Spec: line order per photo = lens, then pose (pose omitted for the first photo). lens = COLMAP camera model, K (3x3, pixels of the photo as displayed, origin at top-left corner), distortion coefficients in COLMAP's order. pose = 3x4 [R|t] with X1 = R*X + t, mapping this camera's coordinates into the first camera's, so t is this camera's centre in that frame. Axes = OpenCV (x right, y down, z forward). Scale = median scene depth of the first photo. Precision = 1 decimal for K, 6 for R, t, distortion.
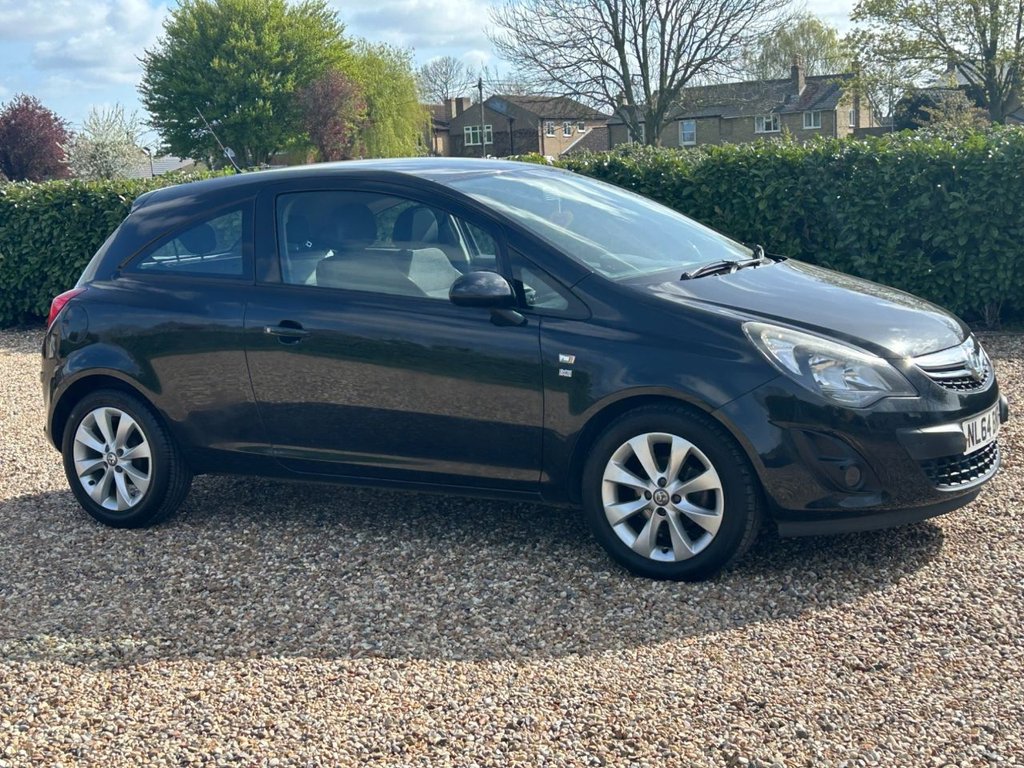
lens RADIAL K [[1609.0, 0, 518.0], [0, 1609.0, 355.1], [0, 0, 1]] dist [0.096429, 0.000000]
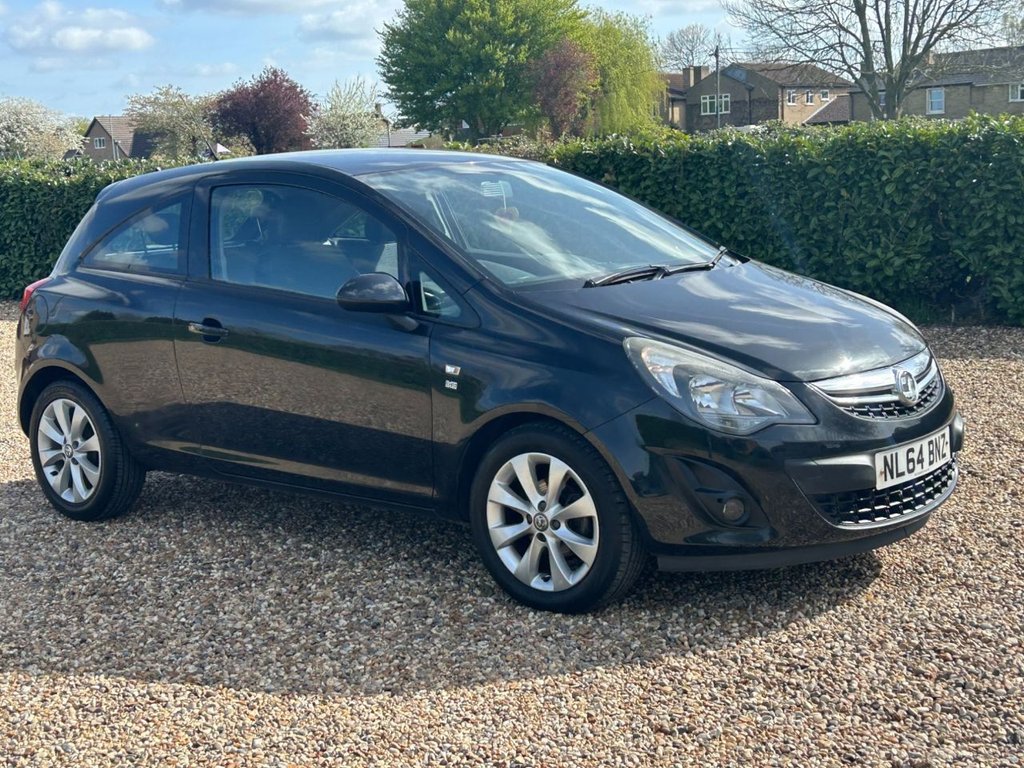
lens RADIAL K [[1609.0, 0, 500.3], [0, 1609.0, 355.8], [0, 0, 1]] dist [0.096429, 0.000000]
pose [[0.984361, 0.026712, -0.174126, 0.216461], [-0.023227, 0.999488, 0.022022, -0.026545], [0.174625, -0.017633, 0.984477, 0.079175]]
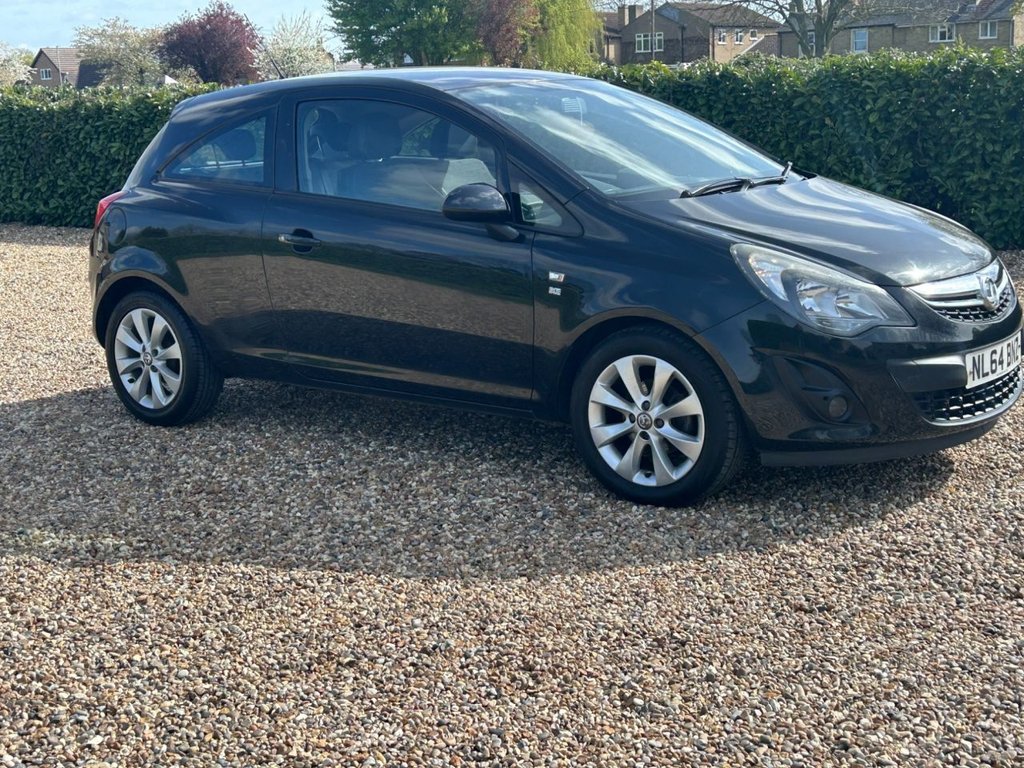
lens RADIAL K [[1547.2, 0, 501.0], [0, 1547.2, 349.7], [0, 0, 1]] dist [0.097056, 0.000000]
pose [[0.991618, 0.033947, -0.124663, 0.113632], [-0.026444, 0.997766, 0.061353, -0.009864], [0.126467, -0.057542, 0.990300, 0.056751]]
